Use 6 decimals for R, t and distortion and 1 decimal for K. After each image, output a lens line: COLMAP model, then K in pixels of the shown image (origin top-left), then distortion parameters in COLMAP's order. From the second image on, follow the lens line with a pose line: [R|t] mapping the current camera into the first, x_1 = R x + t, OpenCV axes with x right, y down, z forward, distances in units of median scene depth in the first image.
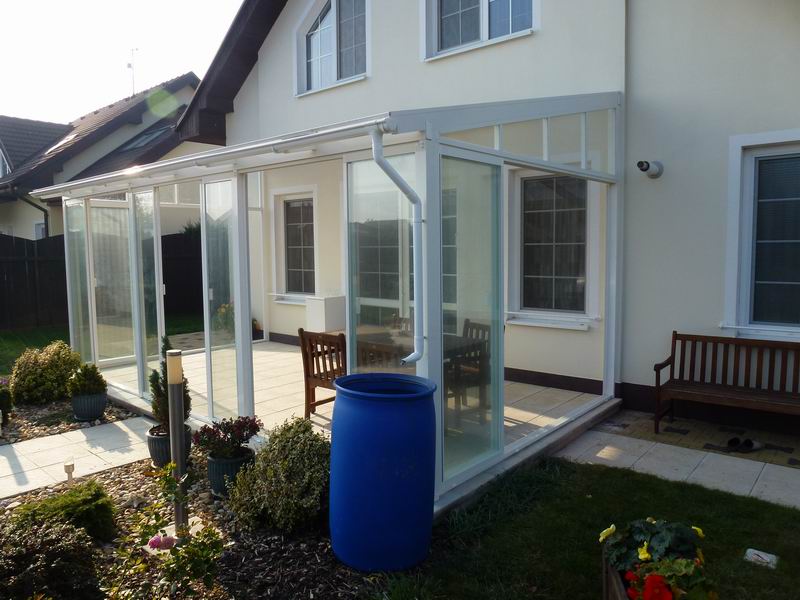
lens RADIAL K [[571.0, 0, 402.7], [0, 571.0, 298.0], [0, 0, 1]] dist [-0.089168, 0.053259]
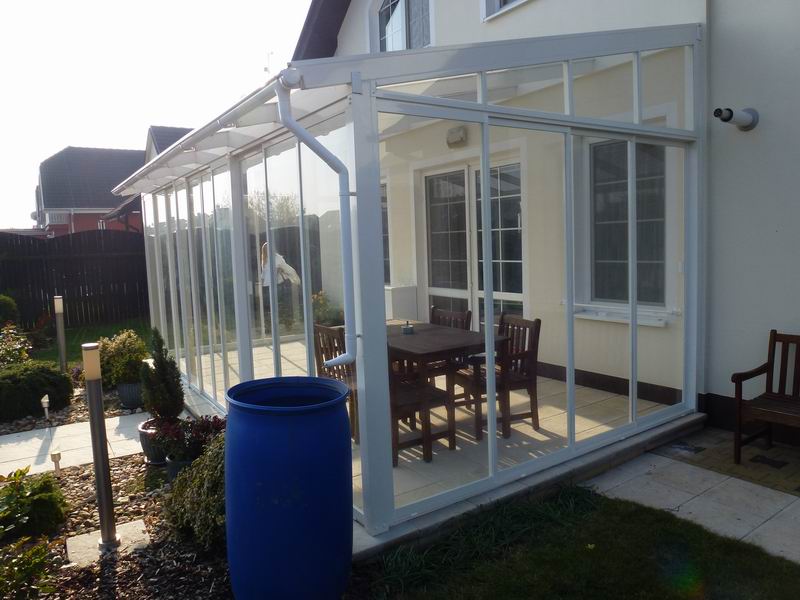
lens RADIAL K [[571.0, 0, 402.7], [0, 571.0, 298.0], [0, 0, 1]] dist [-0.089168, 0.053259]
pose [[0.963695, 0.000352, -0.267004, 0.203709], [0.004354, 0.999845, 0.017031, 0.000662], [0.266969, -0.017576, 0.963545, 0.143653]]
